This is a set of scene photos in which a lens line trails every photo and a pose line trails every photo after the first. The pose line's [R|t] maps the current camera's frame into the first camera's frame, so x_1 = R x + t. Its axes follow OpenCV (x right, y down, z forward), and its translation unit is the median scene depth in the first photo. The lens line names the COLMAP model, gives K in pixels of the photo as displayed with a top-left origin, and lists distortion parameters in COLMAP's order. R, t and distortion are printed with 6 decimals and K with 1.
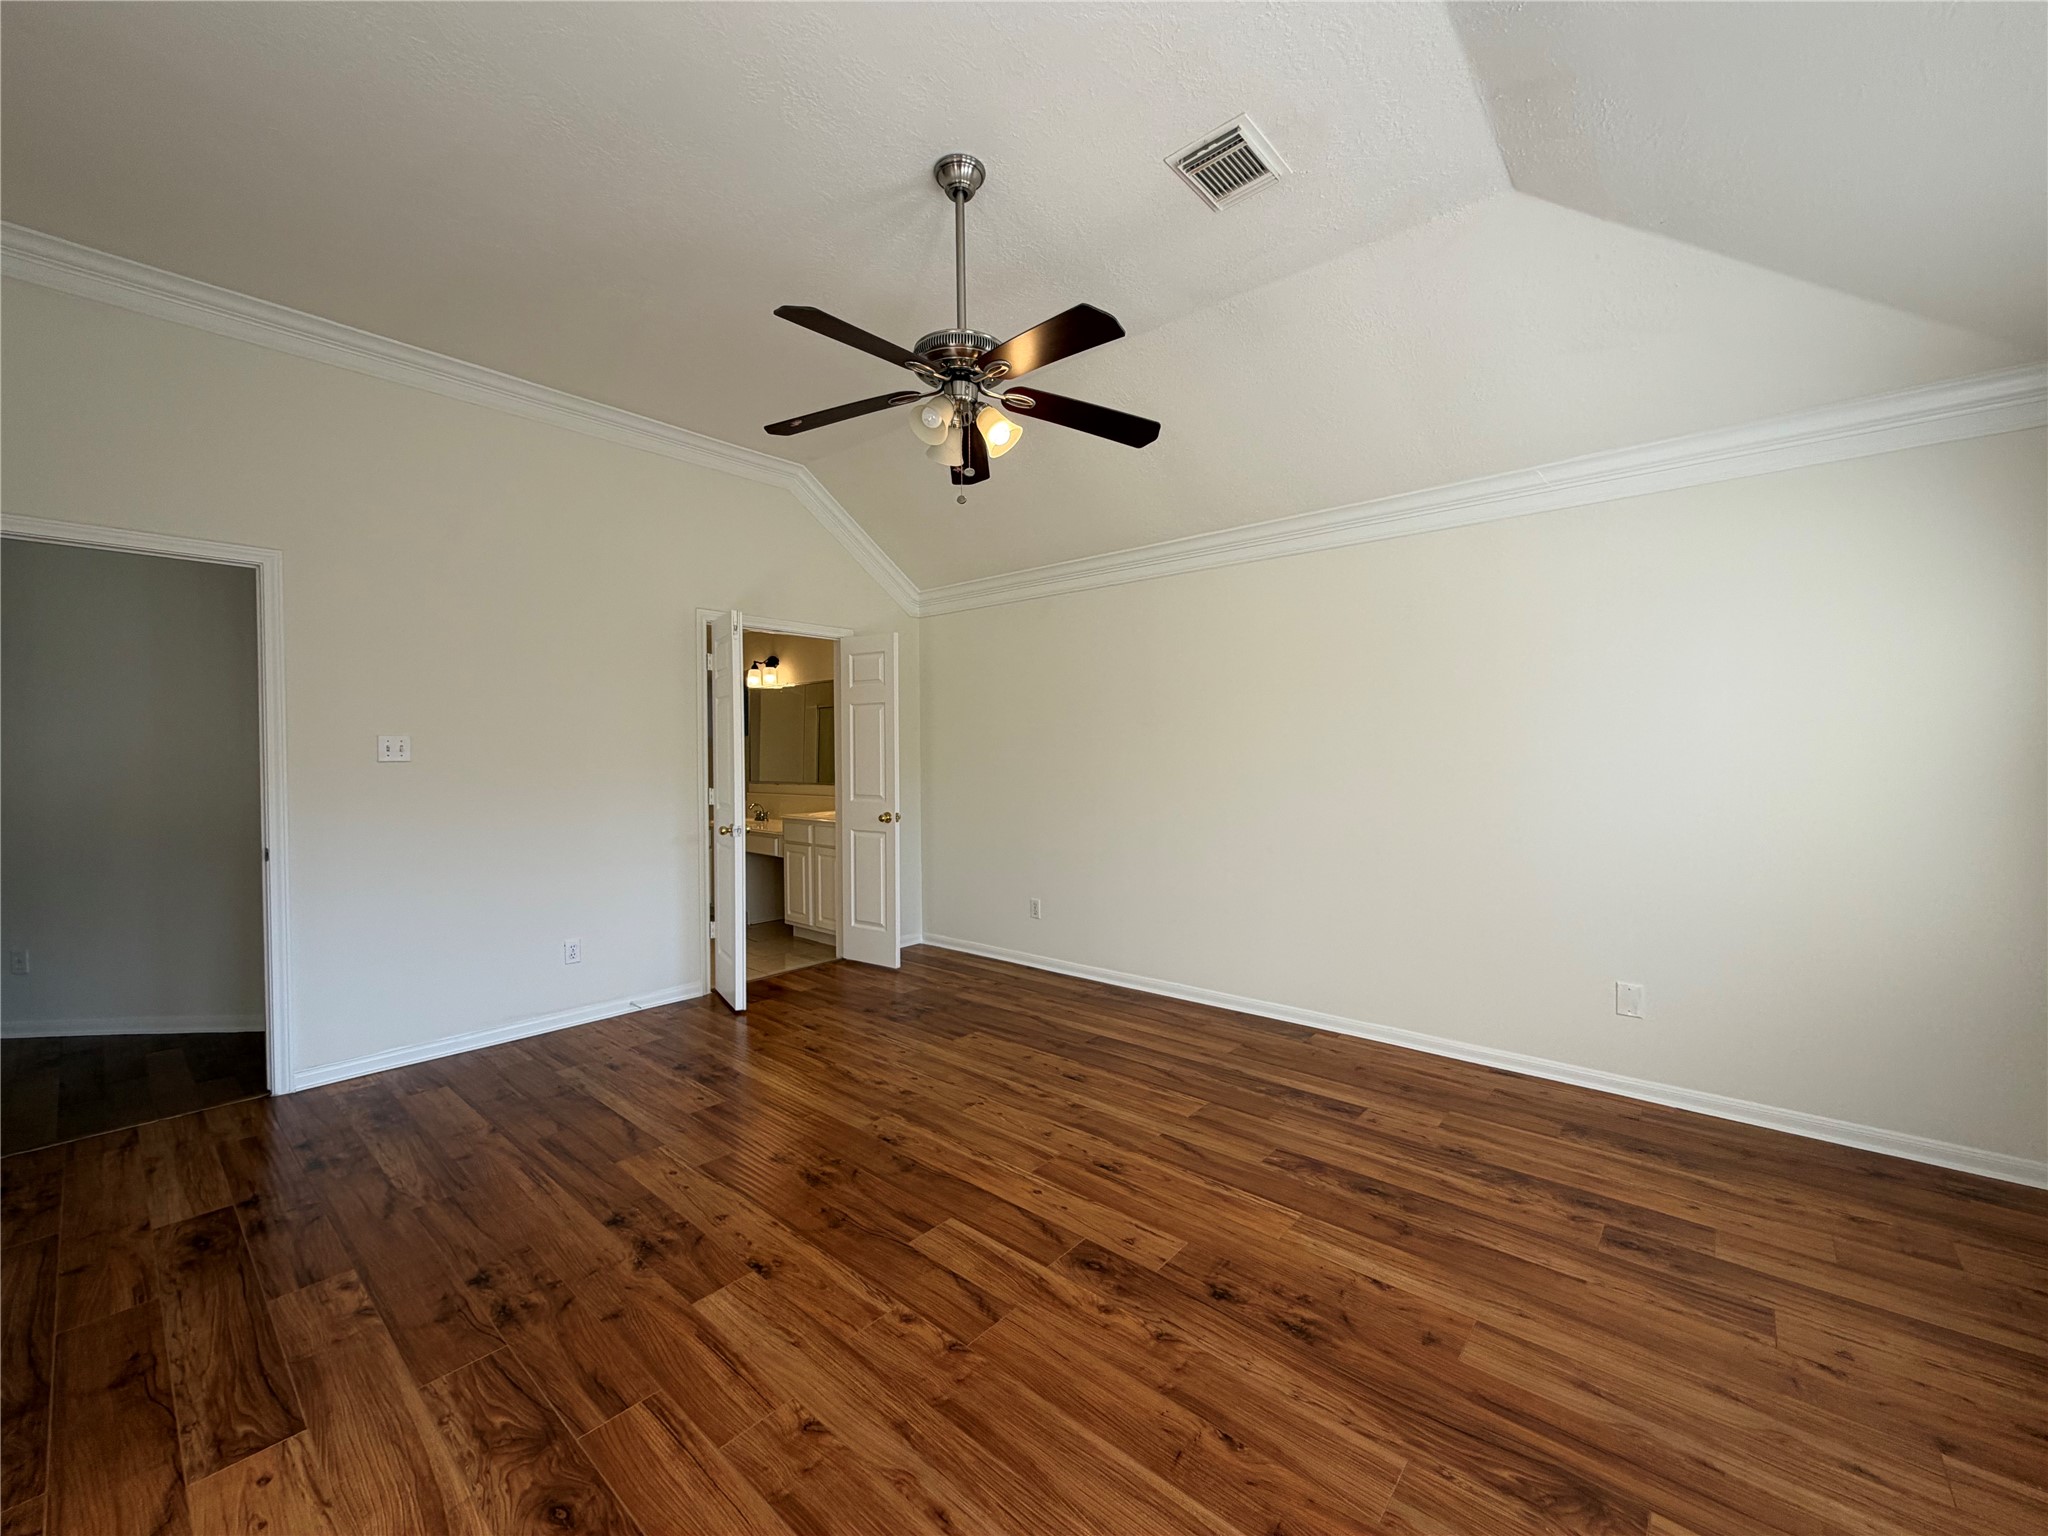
lens RADIAL K [[816.5, 0, 1024.6], [0, 816.5, 763.3], [0, 0, 1]] dist [0.001425, 0.000064]
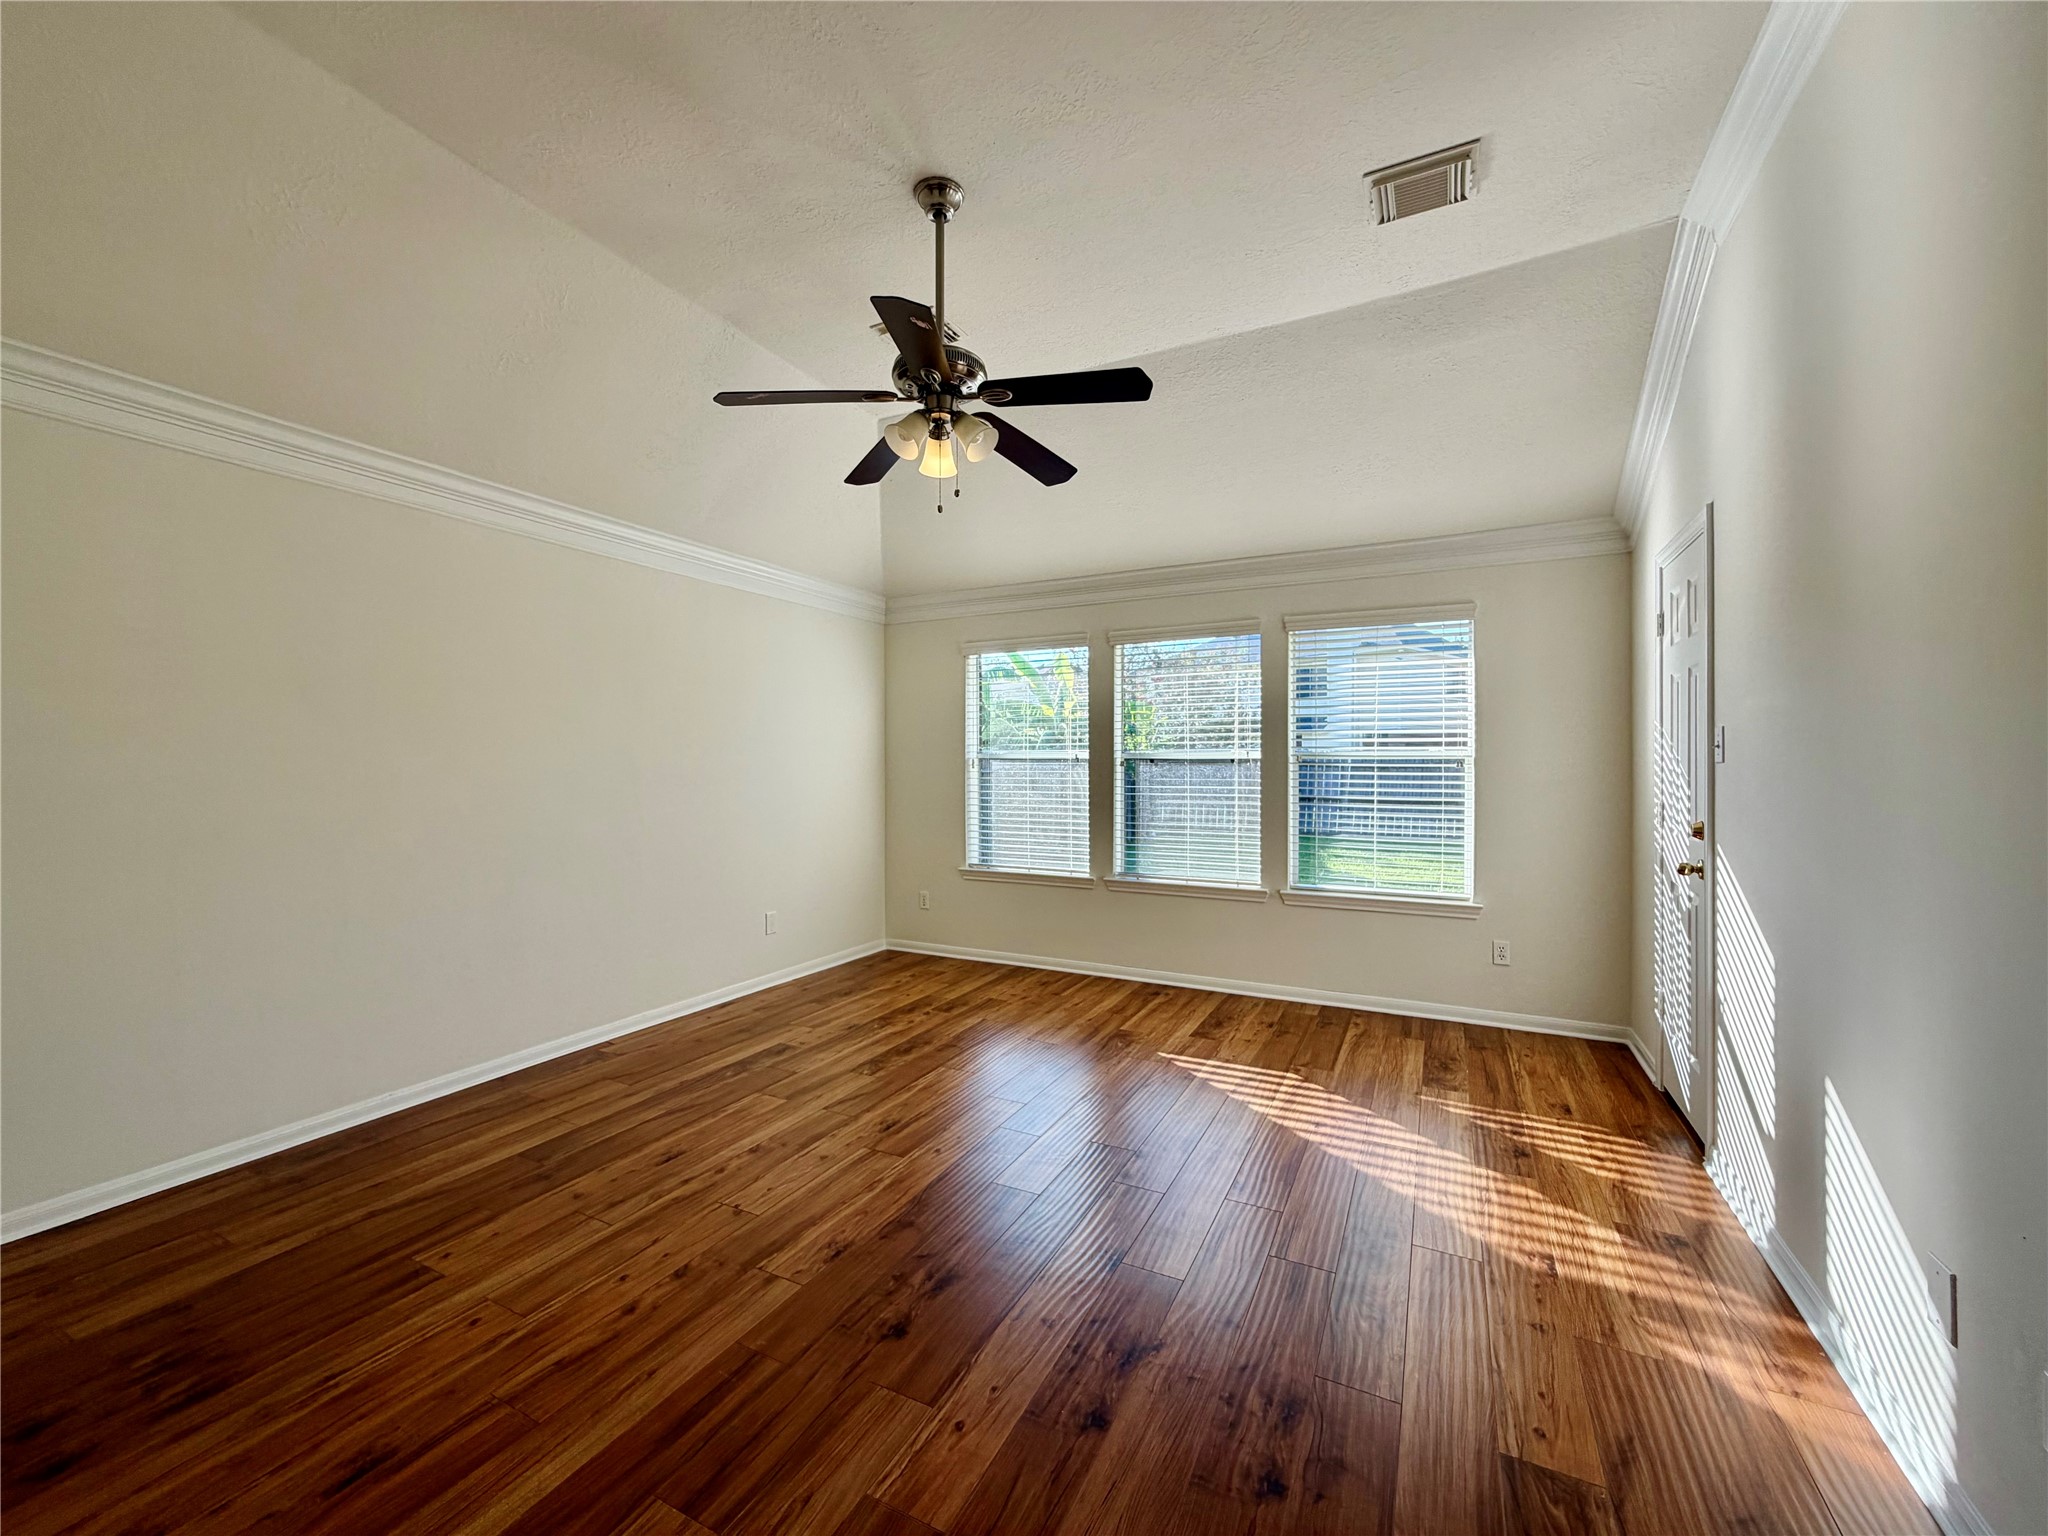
lens RADIAL K [[816.5, 0, 1029.6], [0, 816.5, 762.2], [0, 0, 1]] dist [0.001425, 0.000064]
pose [[-0.247353, 0.010631, 0.968867, -0.861798], [0.013868, 0.999876, -0.007430, 0.006663], [-0.968826, 0.011598, -0.247470, 0.905243]]
